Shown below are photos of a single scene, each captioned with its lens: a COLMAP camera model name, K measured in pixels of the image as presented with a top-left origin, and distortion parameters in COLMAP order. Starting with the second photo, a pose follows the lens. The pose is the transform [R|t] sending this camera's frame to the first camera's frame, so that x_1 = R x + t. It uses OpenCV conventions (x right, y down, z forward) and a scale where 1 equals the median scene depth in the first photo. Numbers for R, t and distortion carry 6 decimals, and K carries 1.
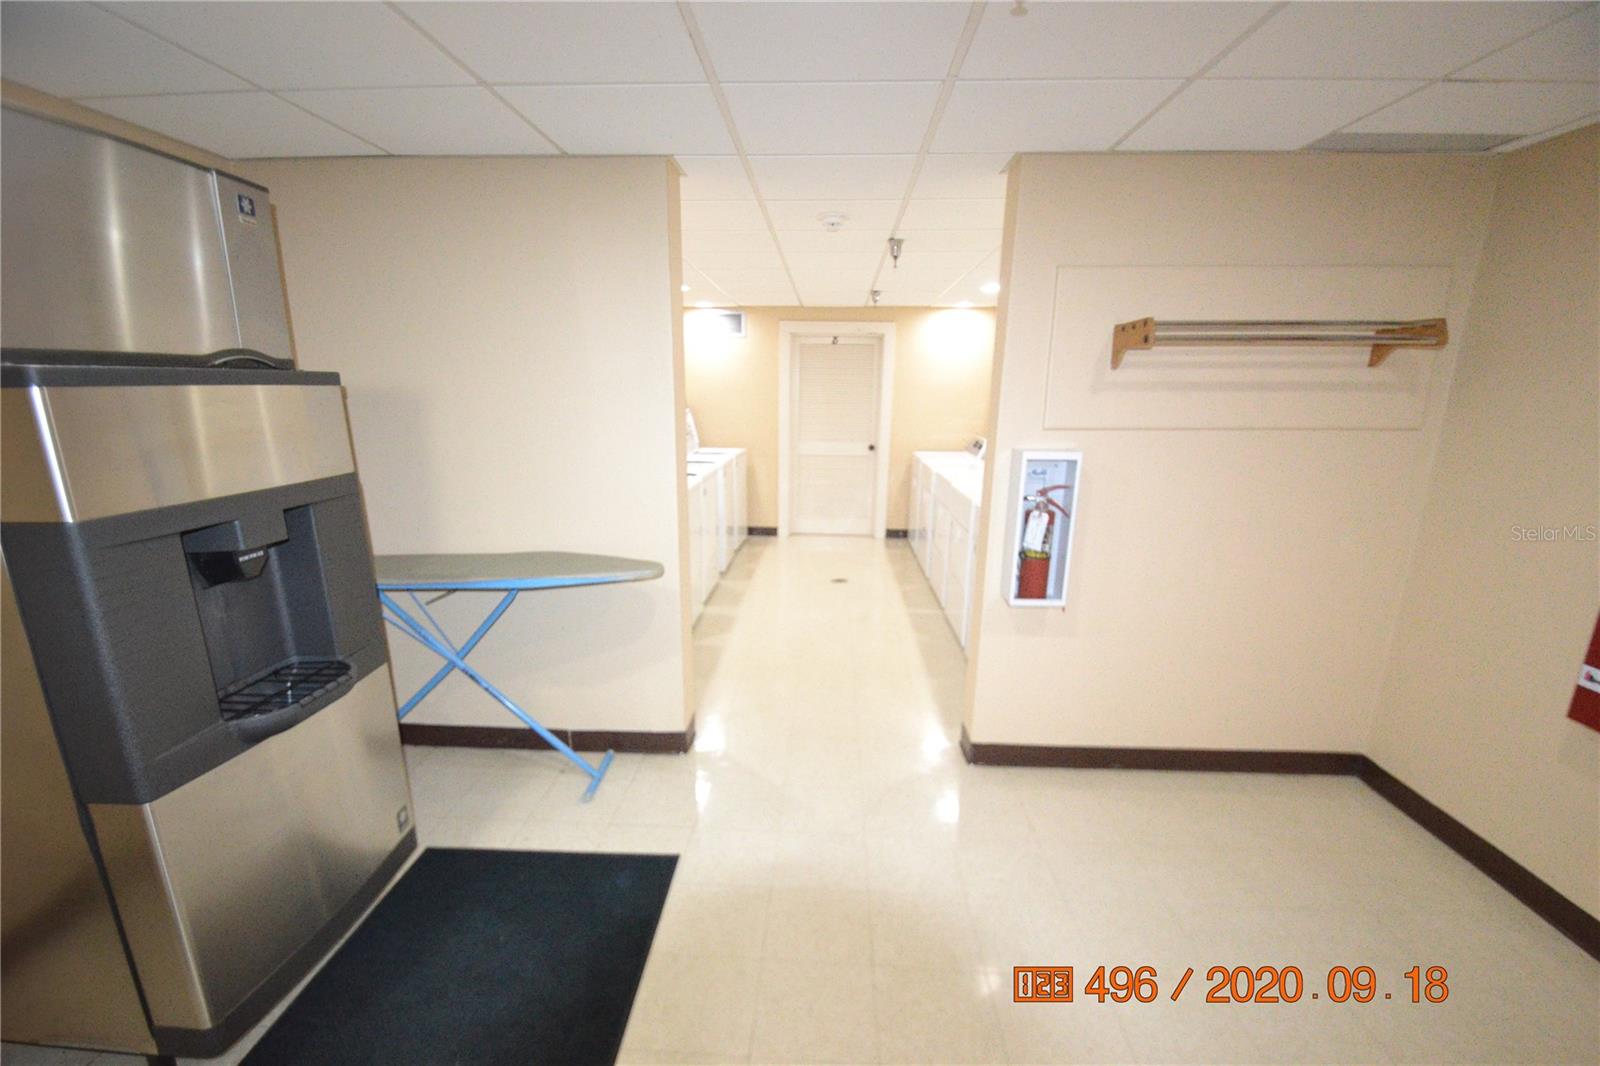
lens RADIAL K [[710.9, 0, 796.4], [0, 710.9, 592.0], [0, 0, 1]] dist [0.019403, -0.019392]
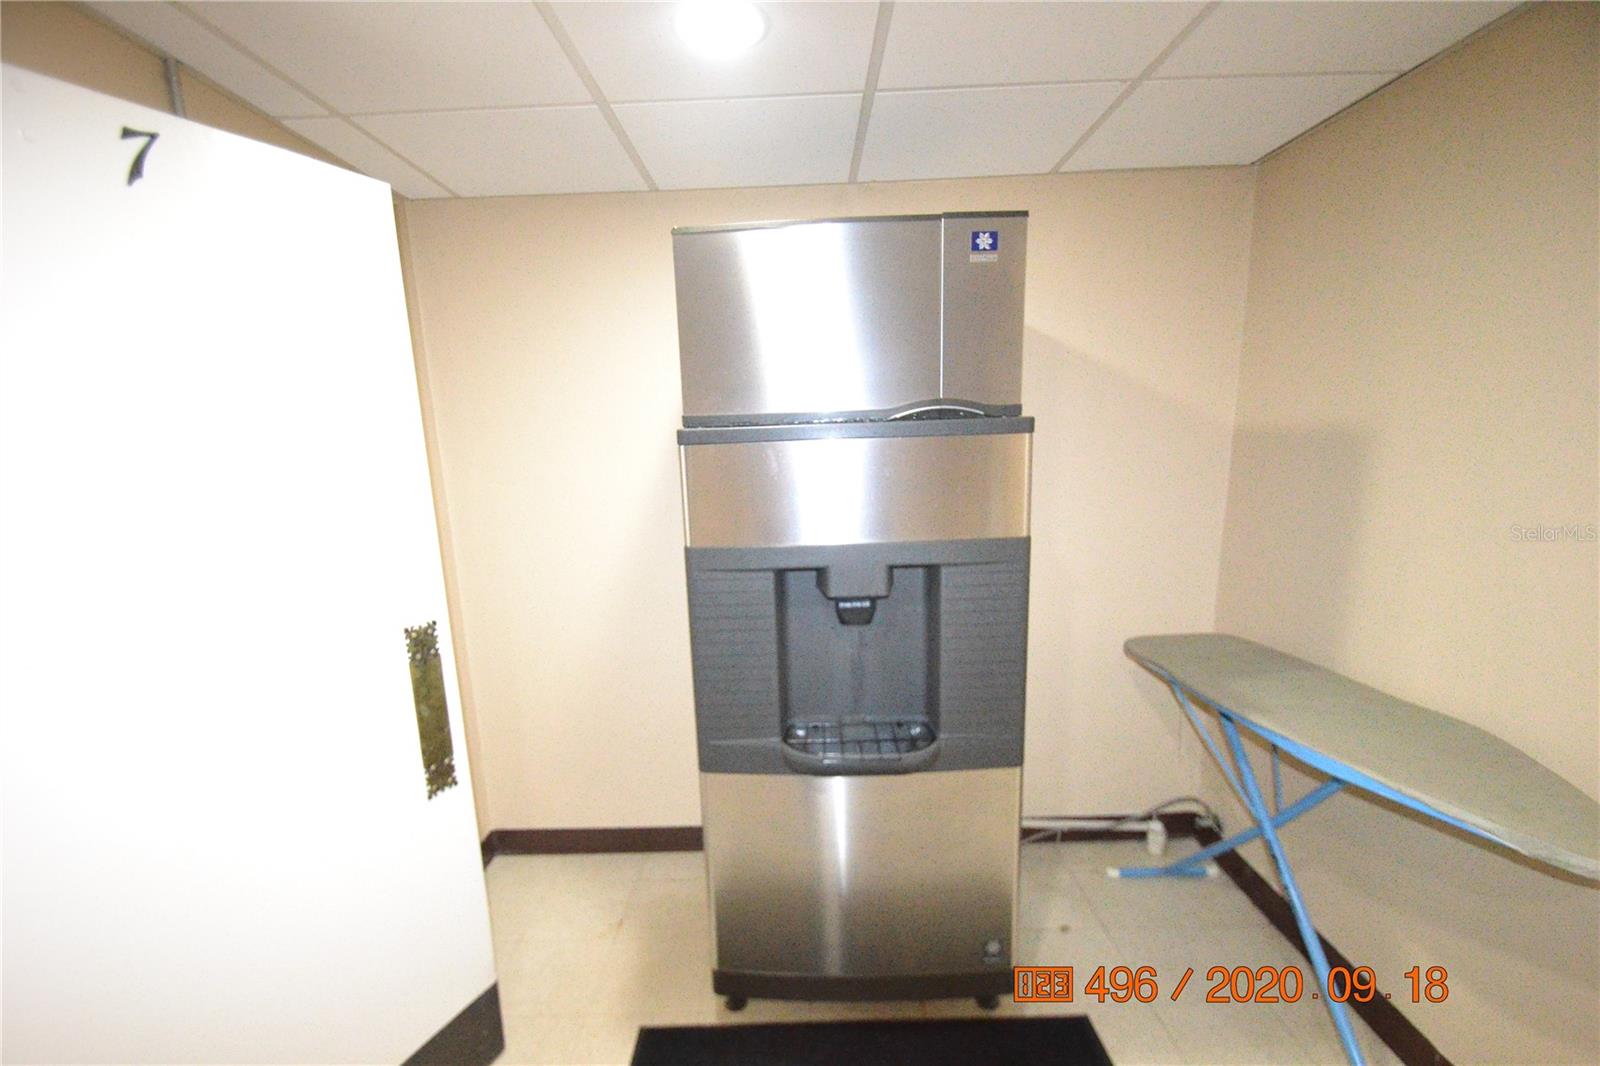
lens RADIAL K [[710.9, 0, 796.4], [0, 710.9, 592.0], [0, 0, 1]] dist [0.019403, -0.019392]
pose [[0.037197, 0.196369, -0.979824, 0.212860], [-0.241763, 0.953144, 0.181844, -0.222357], [0.969622, 0.230121, 0.082929, 0.800308]]
